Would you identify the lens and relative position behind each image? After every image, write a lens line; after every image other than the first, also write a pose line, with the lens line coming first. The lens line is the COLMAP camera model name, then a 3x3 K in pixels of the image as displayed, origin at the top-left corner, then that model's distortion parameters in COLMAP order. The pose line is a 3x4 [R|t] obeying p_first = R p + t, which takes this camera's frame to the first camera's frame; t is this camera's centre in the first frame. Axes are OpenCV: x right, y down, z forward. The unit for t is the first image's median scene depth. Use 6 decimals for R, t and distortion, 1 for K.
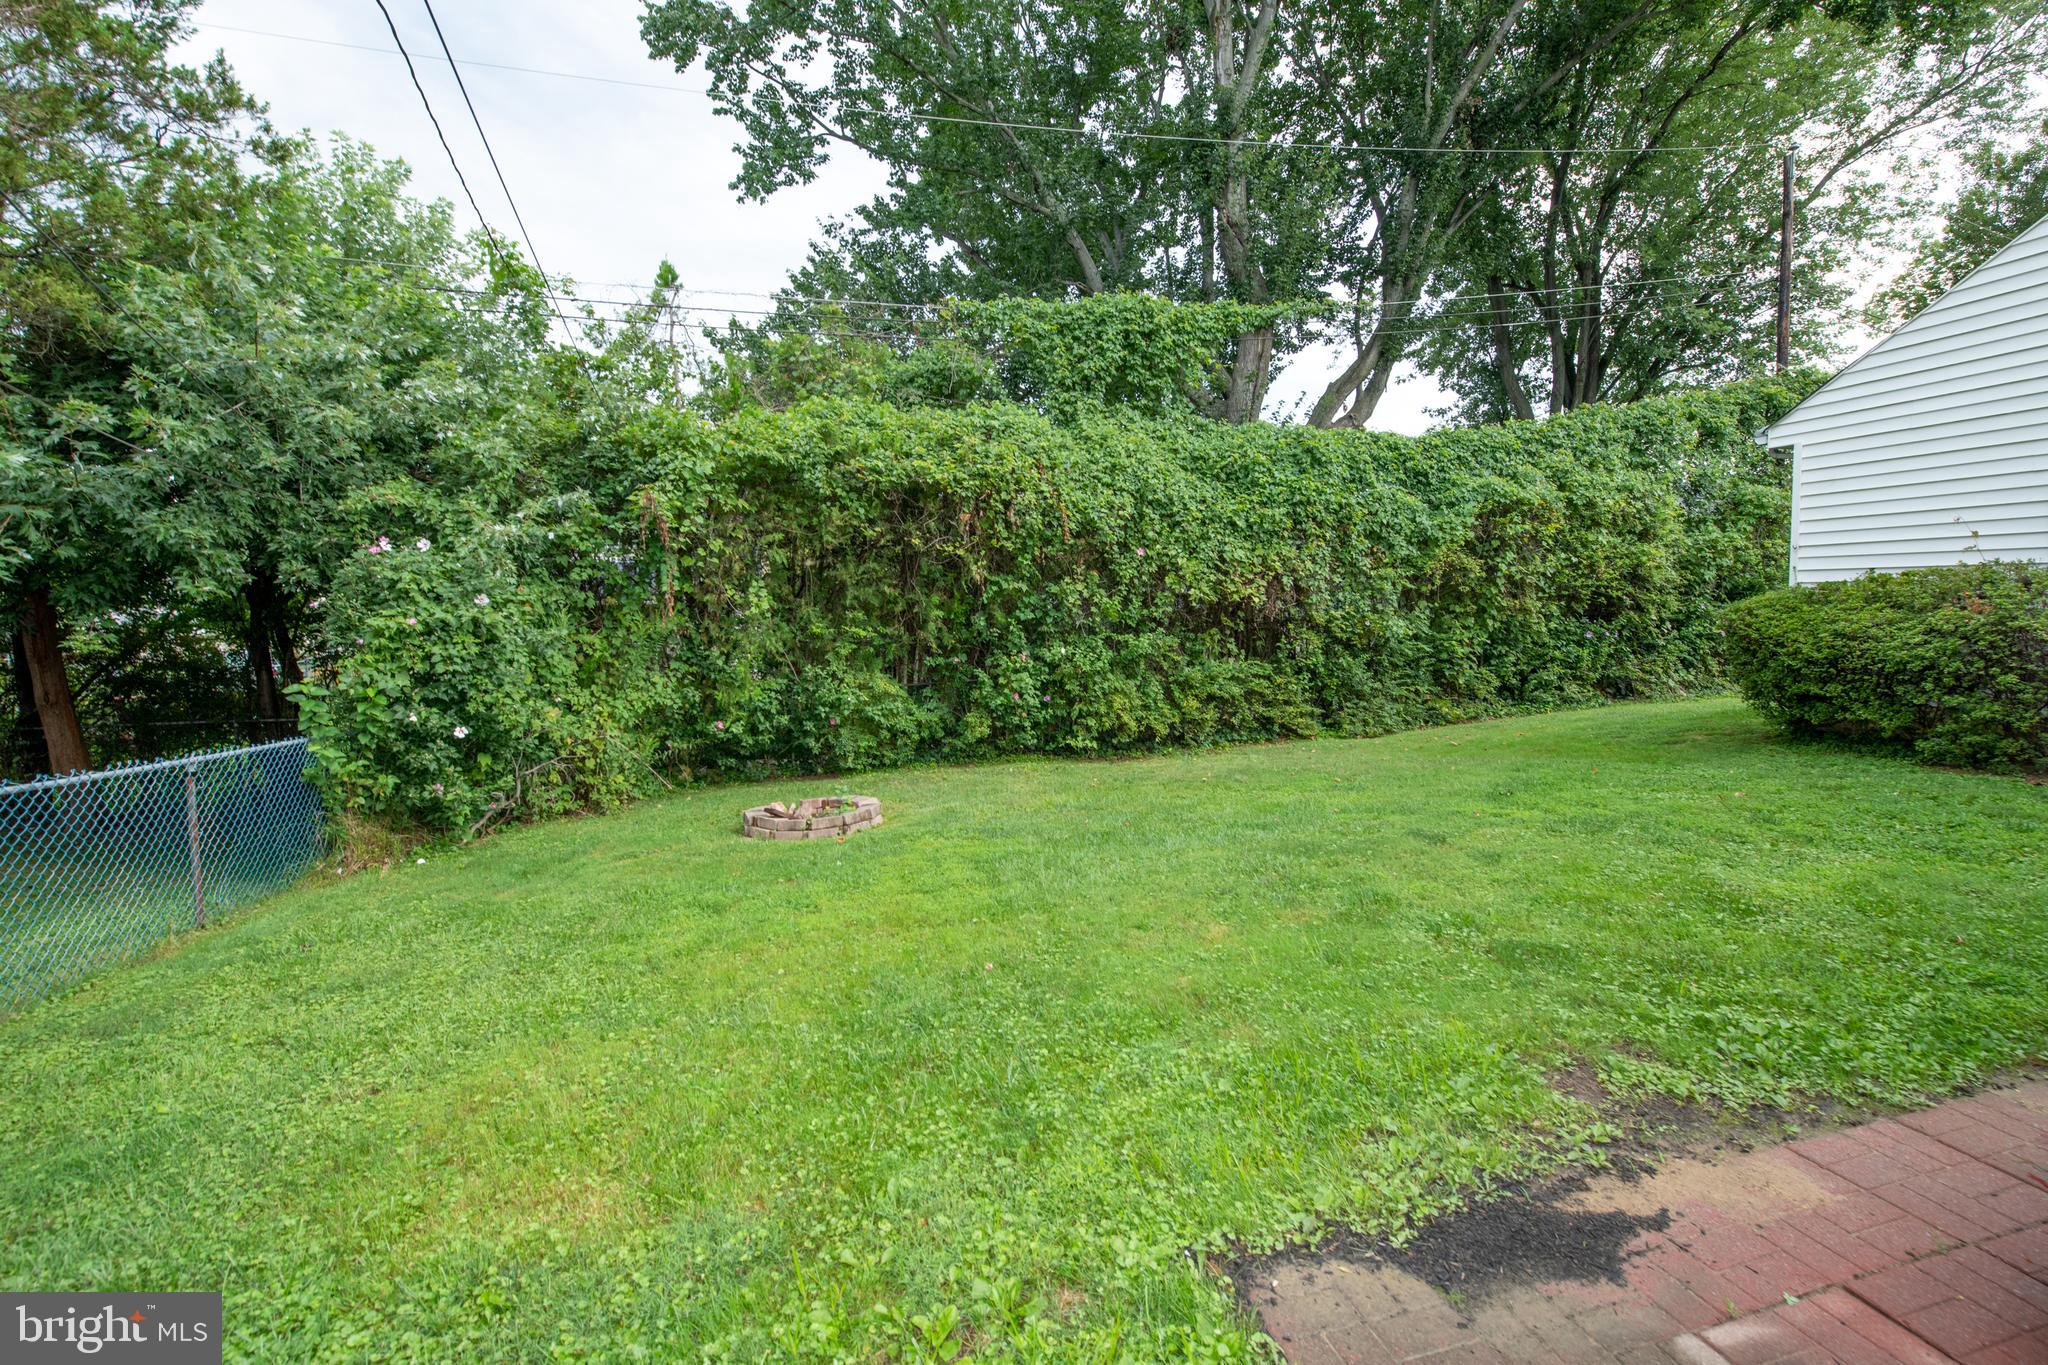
lens RADIAL K [[821.9, 0, 1038.7], [0, 821.9, 643.5], [0, 0, 1]] dist [-0.016169, -0.002201]
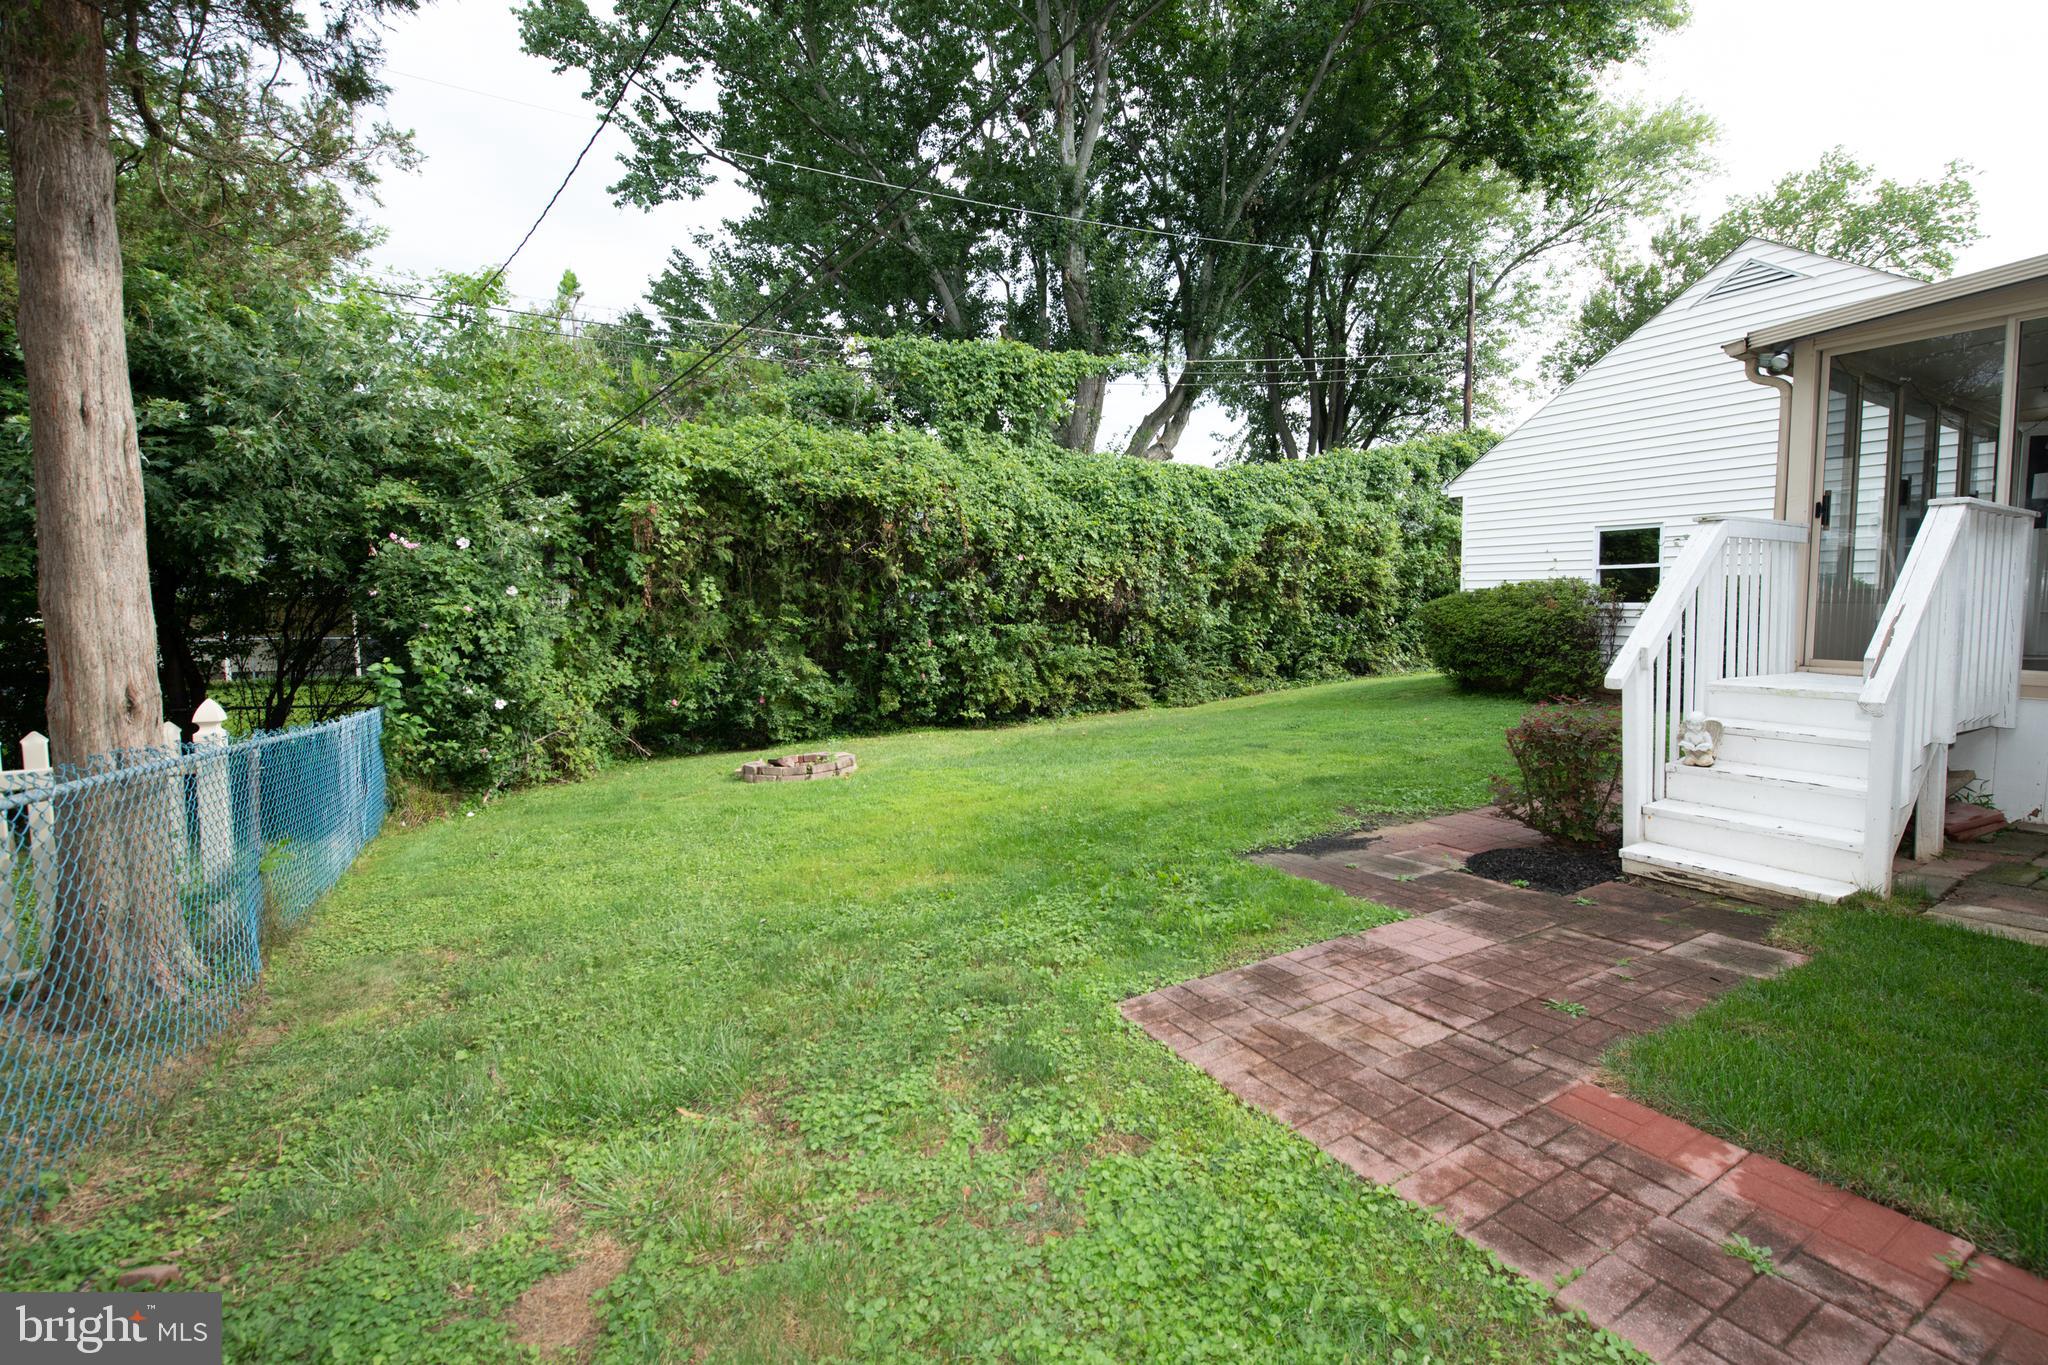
lens RADIAL K [[929.0, 0, 1016.8], [0, 929.0, 654.4], [0, 0, 1]] dist [-0.015392, -0.002139]
pose [[0.964577, -0.007024, 0.263709, -0.247060], [0.004991, 0.999952, 0.008381, 0.021836], [-0.263755, -0.006768, 0.964566, -0.340034]]
